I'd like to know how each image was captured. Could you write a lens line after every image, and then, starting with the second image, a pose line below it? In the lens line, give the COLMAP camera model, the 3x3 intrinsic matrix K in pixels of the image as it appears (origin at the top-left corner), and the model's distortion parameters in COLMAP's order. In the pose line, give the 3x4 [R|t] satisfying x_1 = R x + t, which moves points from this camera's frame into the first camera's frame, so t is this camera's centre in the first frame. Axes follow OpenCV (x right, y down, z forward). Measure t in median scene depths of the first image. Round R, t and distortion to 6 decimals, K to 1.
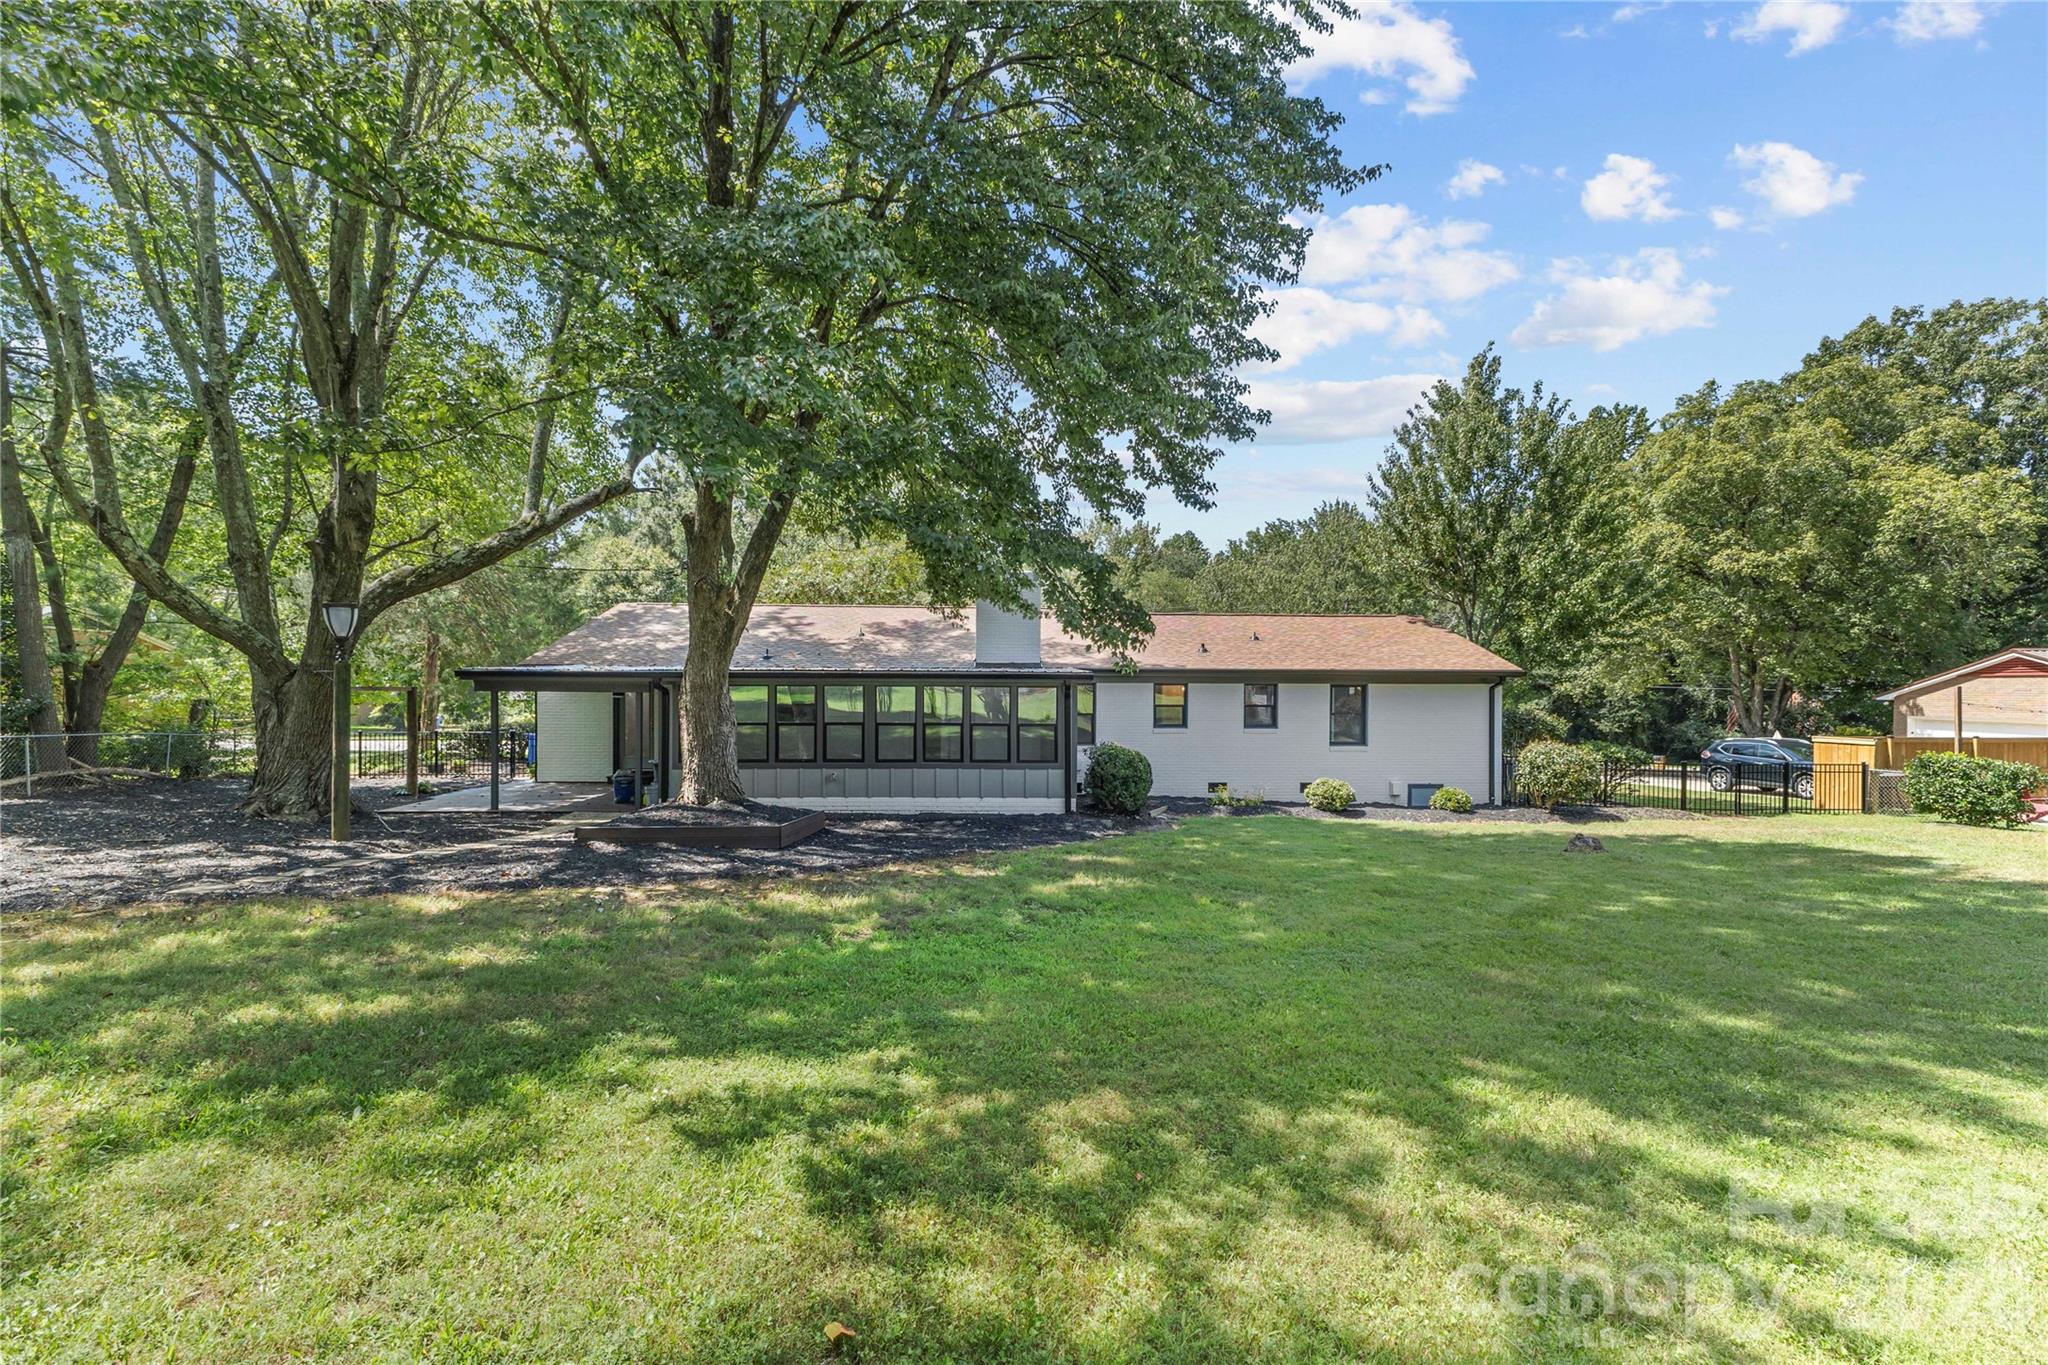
lens RADIAL K [[869.4, 0, 1024.0], [0, 869.4, 682.5], [0, 0, 1]] dist [-0.000995, -0.000183]
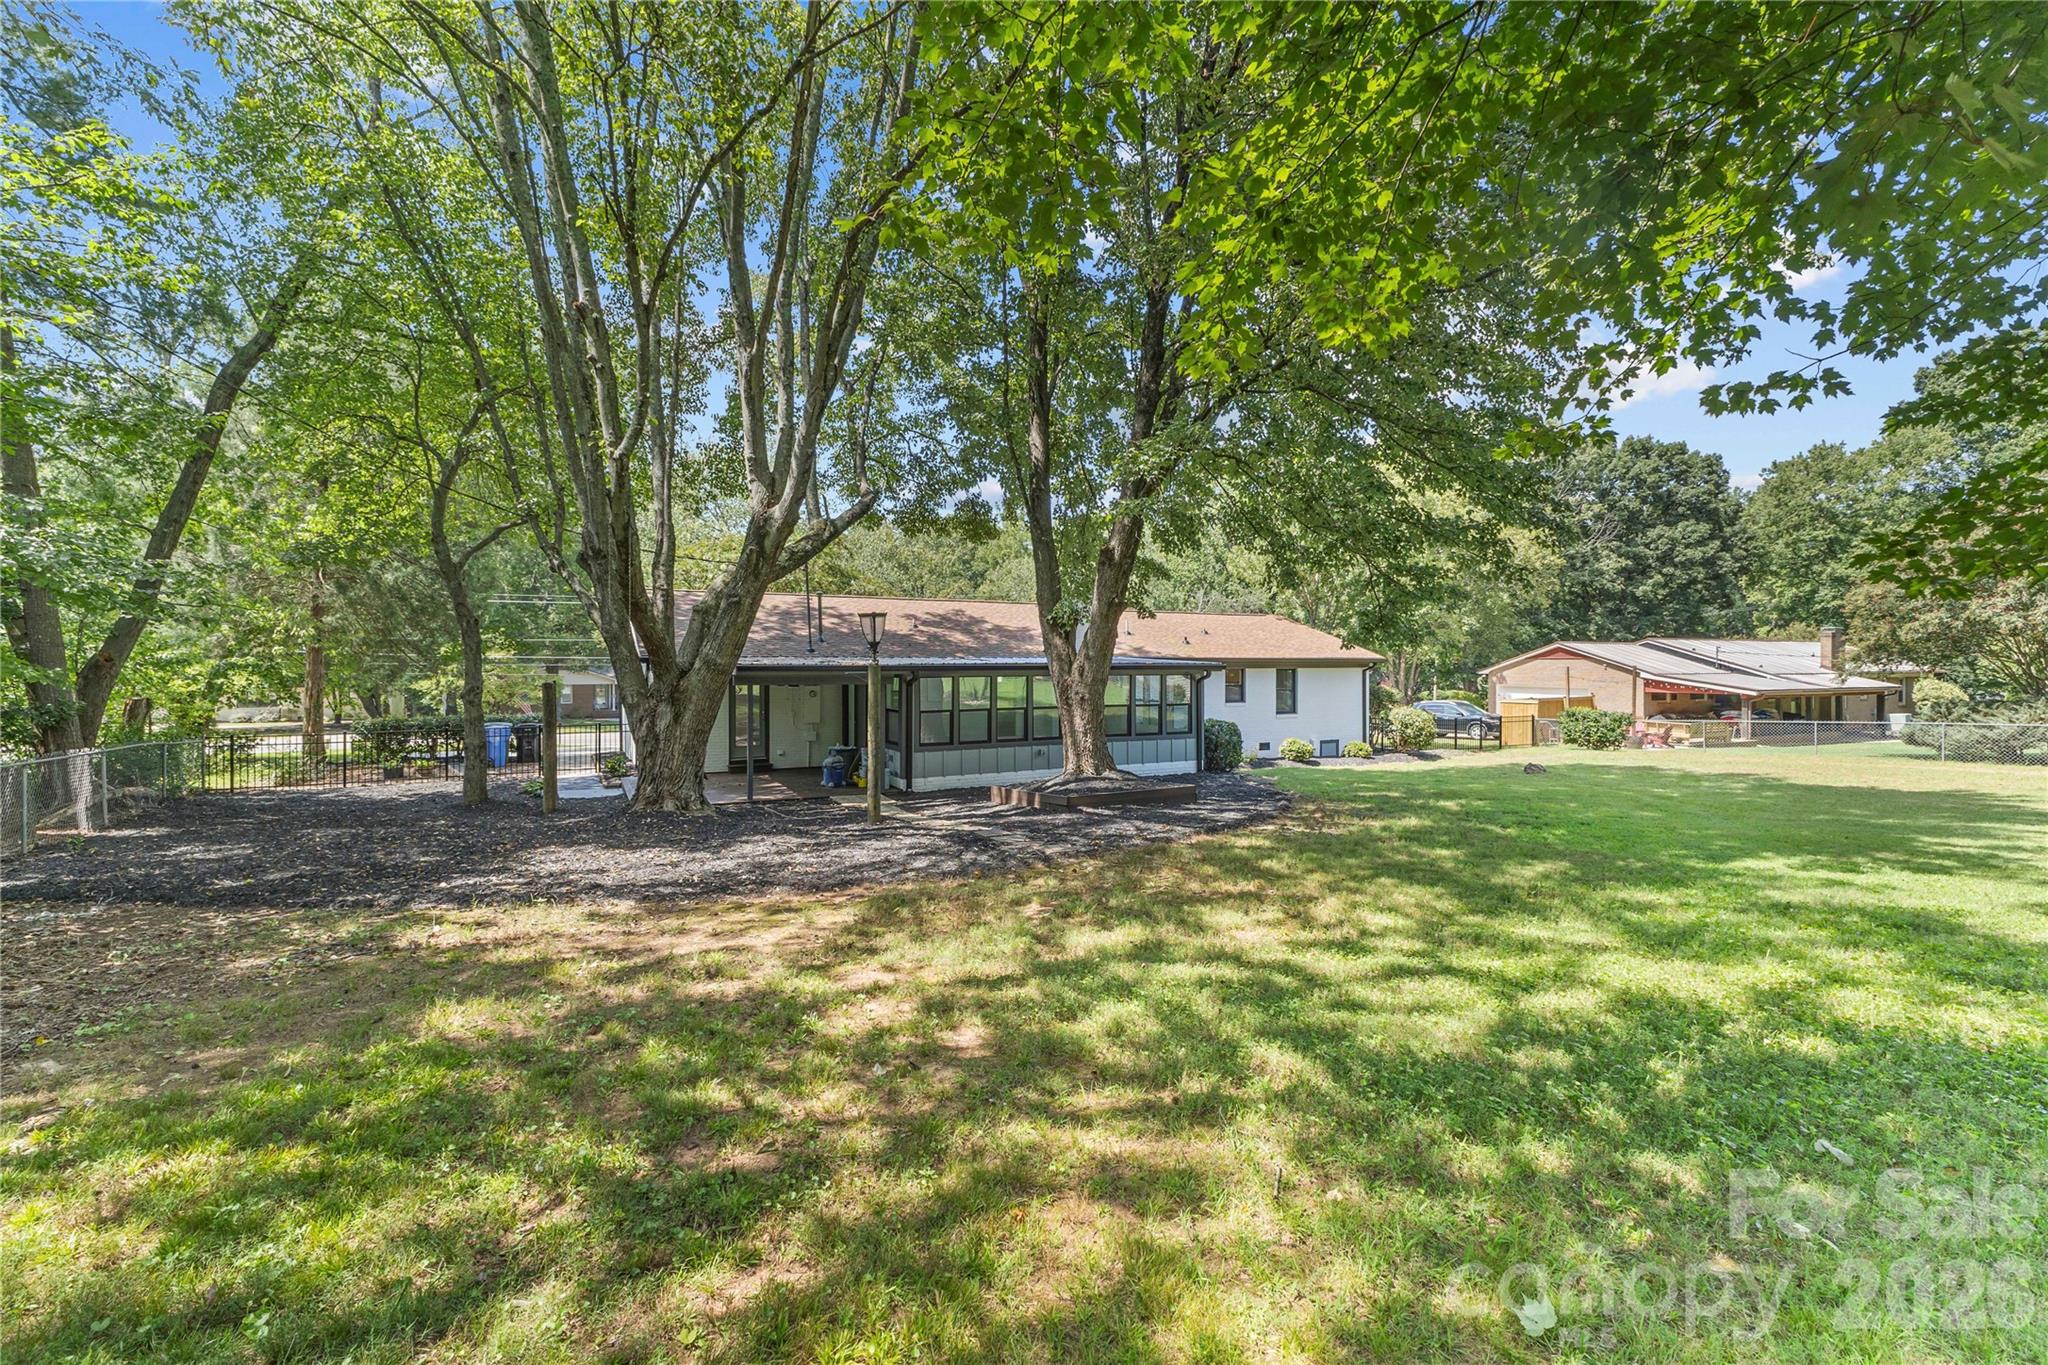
lens RADIAL K [[869.4, 0, 1024.0], [0, 869.4, 682.5], [0, 0, 1]] dist [-0.000995, -0.000183]
pose [[0.889607, -0.012204, 0.456564, -0.684151], [0.002245, 0.999748, 0.022348, -0.009264], [-0.456722, -0.018855, 0.889410, -0.016040]]
